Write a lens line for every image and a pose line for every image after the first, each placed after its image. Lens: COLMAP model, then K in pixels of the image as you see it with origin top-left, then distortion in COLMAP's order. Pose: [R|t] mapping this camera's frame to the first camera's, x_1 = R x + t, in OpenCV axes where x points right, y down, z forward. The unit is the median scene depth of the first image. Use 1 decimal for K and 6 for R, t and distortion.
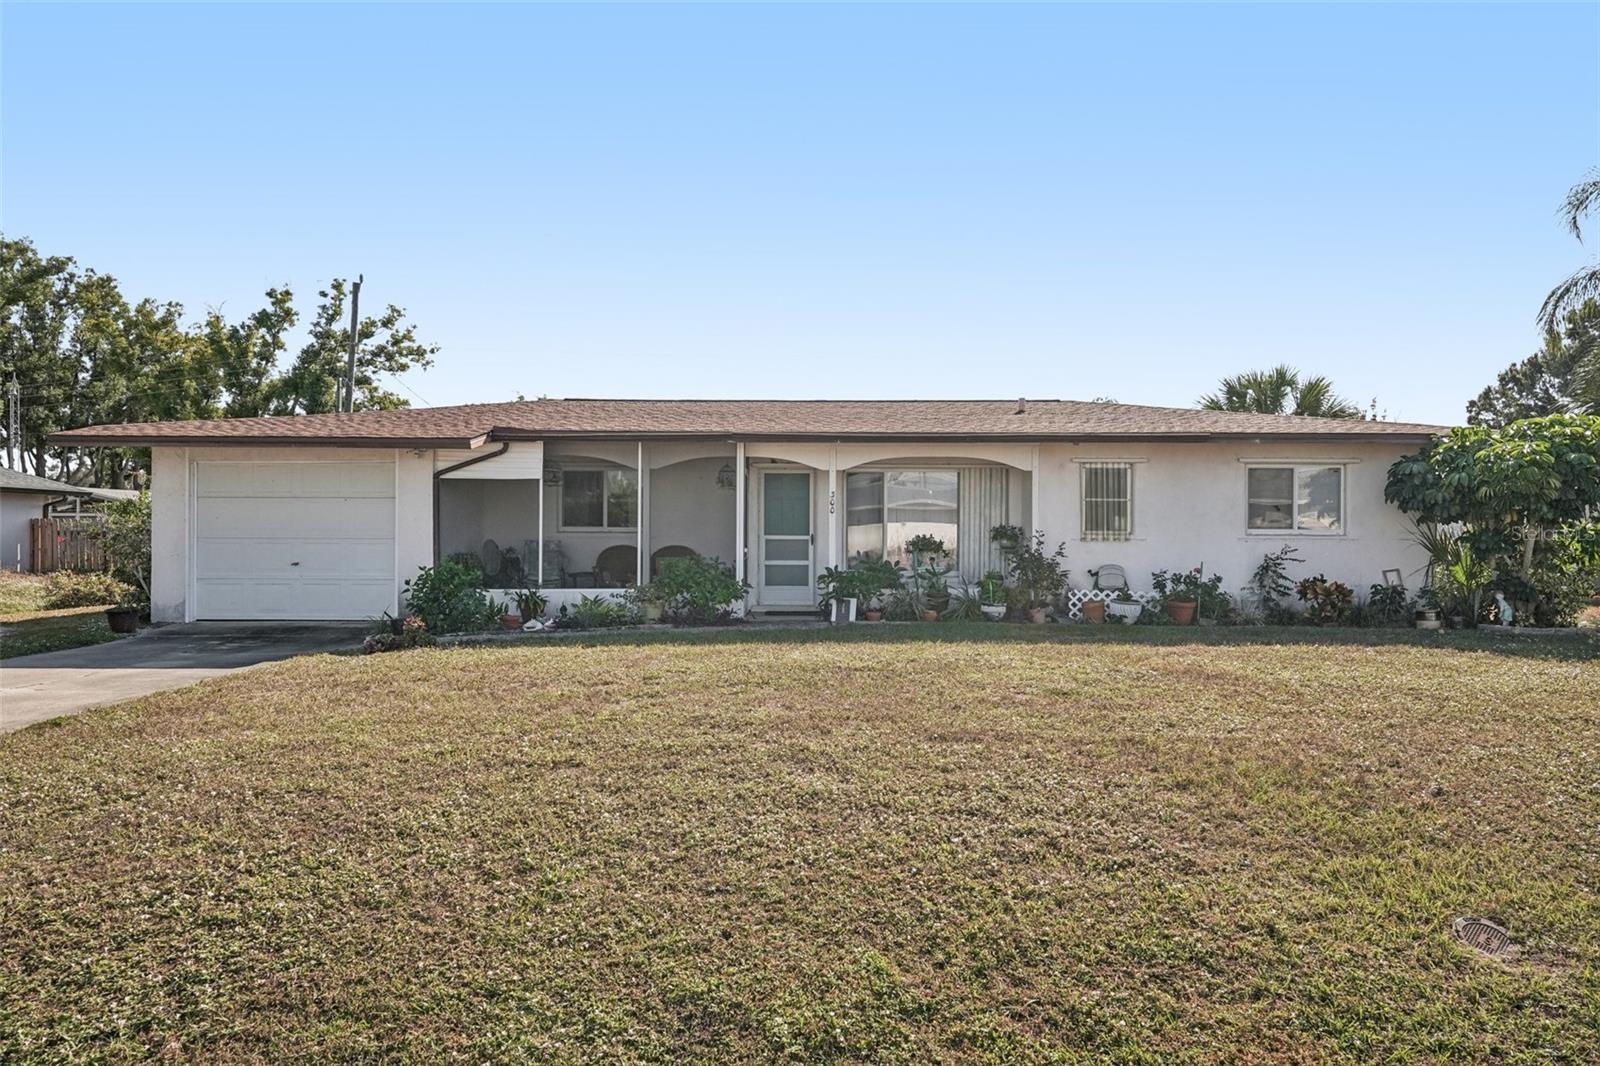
lens RADIAL K [[1125.5, 0, 800.0], [0, 1125.5, 533.0], [0, 0, 1]] dist [0.001326, 0.001032]
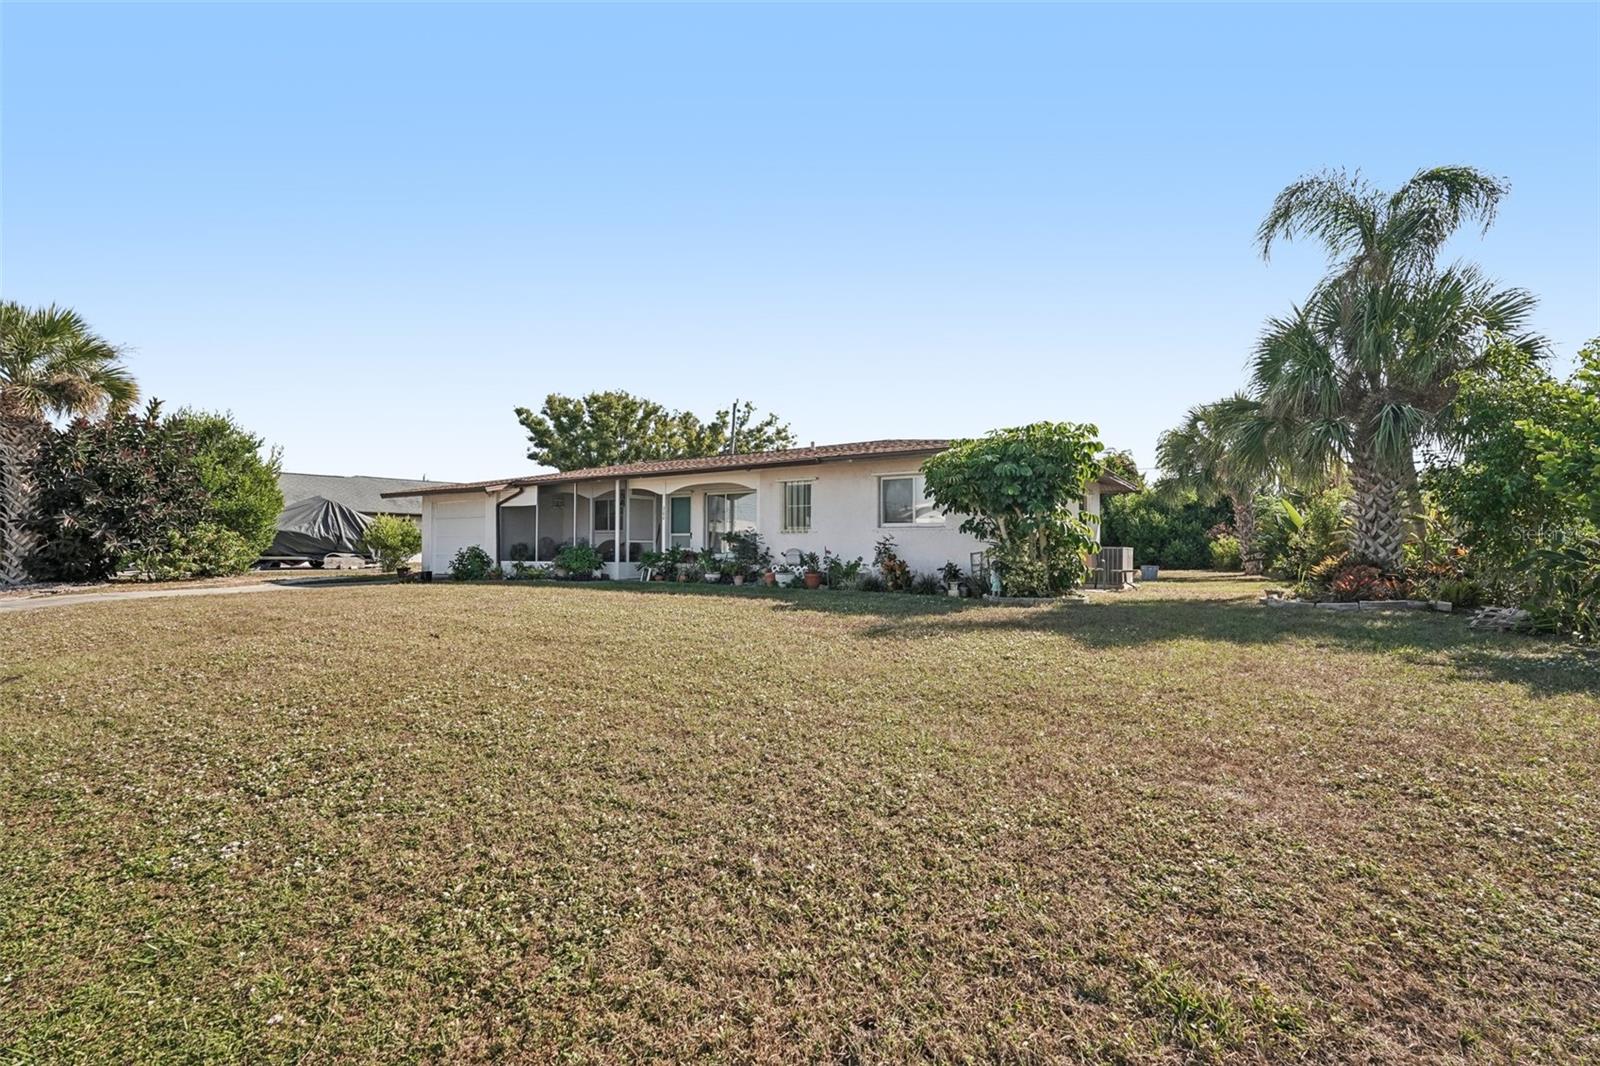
lens RADIAL K [[725.2, 0, 801.5], [0, 725.2, 552.8], [0, 0, 1]] dist [-0.014196, 0.011550]
pose [[0.835078, 0.001426, -0.550129, 0.814312], [0.002926, 0.999971, 0.007034, 0.026473], [0.550123, -0.007484, 0.835050, 0.193294]]
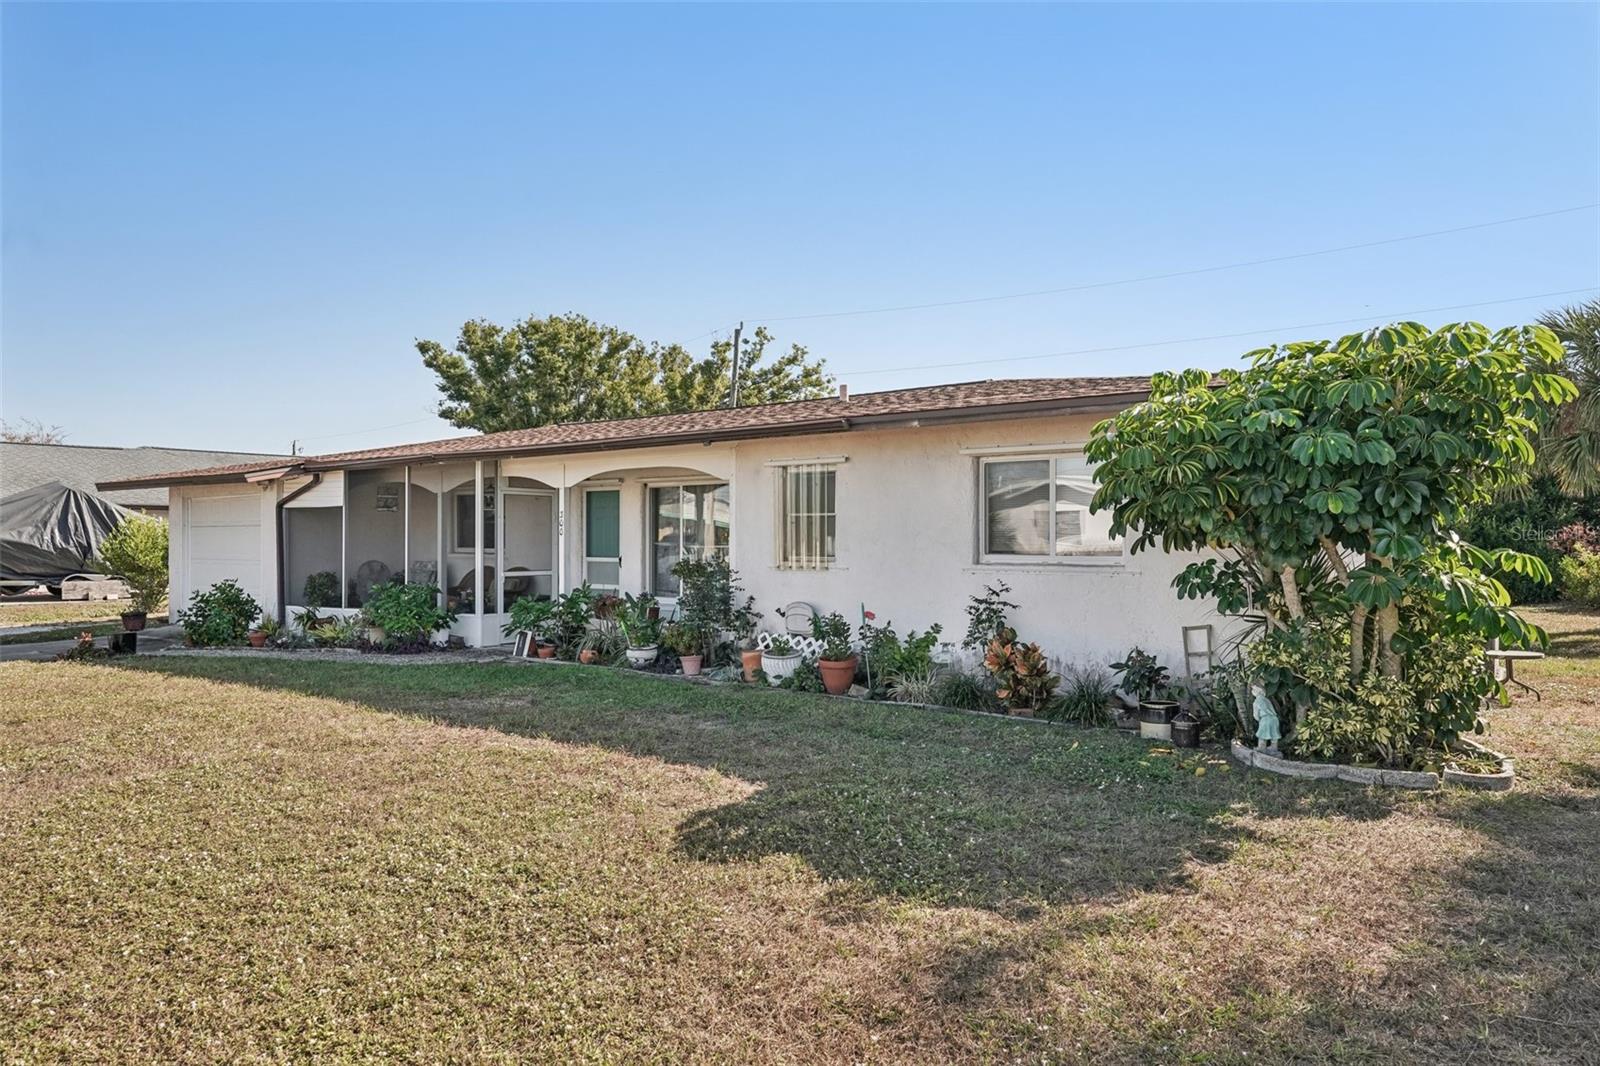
lens RADIAL K [[1012.9, 0, 802.2], [0, 1012.9, 549.5], [0, 0, 1]] dist [0.000459, 0.001000]
pose [[0.807544, 0.002224, -0.589804, 0.667296], [0.005370, 0.999924, 0.011122, -0.014057], [0.589784, -0.012149, 0.807470, 0.458167]]
